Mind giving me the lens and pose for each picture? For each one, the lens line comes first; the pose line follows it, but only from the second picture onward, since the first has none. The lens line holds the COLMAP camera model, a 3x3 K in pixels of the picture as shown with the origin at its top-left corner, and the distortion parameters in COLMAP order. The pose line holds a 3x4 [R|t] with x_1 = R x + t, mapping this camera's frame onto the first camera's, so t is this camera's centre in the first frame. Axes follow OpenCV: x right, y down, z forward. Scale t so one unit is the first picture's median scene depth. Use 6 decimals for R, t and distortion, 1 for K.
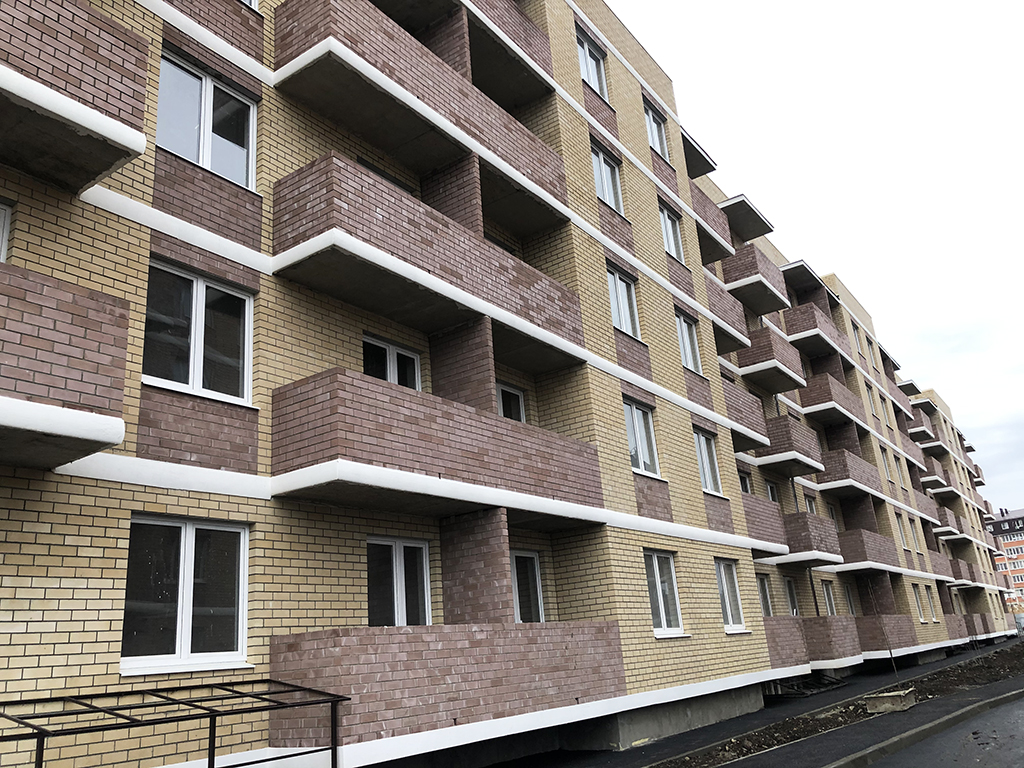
lens RADIAL K [[850.3, 0, 512.0], [0, 850.3, 384.0], [0, 0, 1]] dist [0.005767, 0.000317]
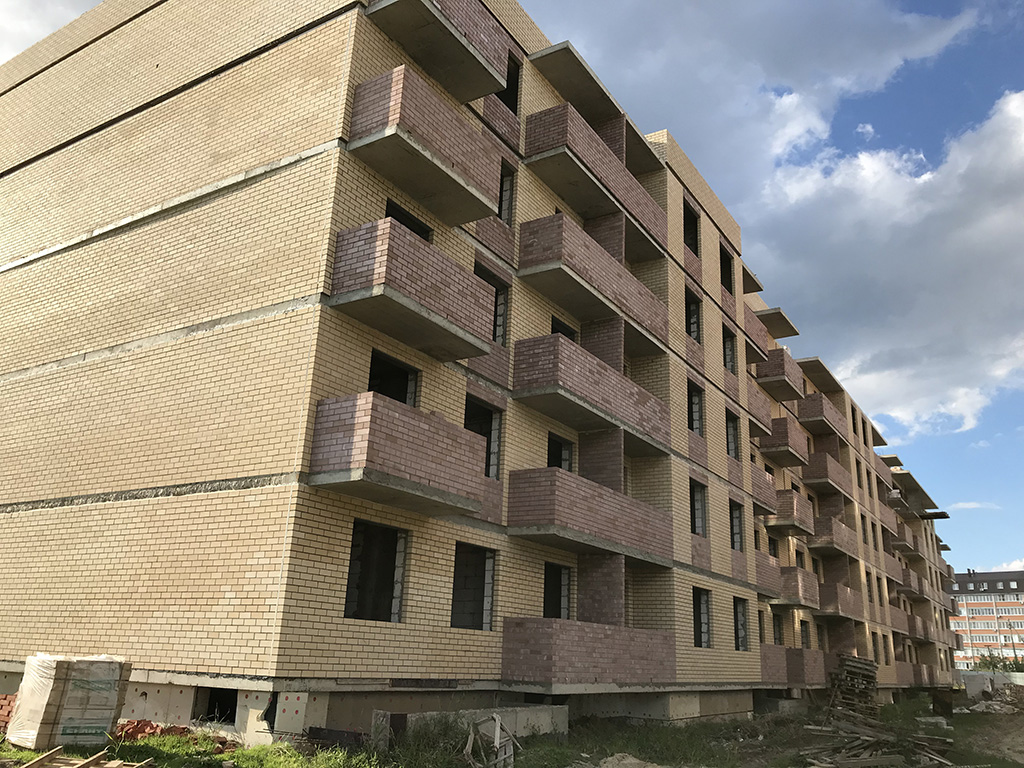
lens RADIAL K [[842.0, 0, 512.0], [0, 842.0, 384.0], [0, 0, 1]] dist [0.071696, -0.194158]
pose [[0.991026, 0.133575, 0.004964, -0.287943], [-0.133586, 0.991035, 0.002023, -0.159091], [-0.004649, -0.002668, 0.999986, -0.638134]]
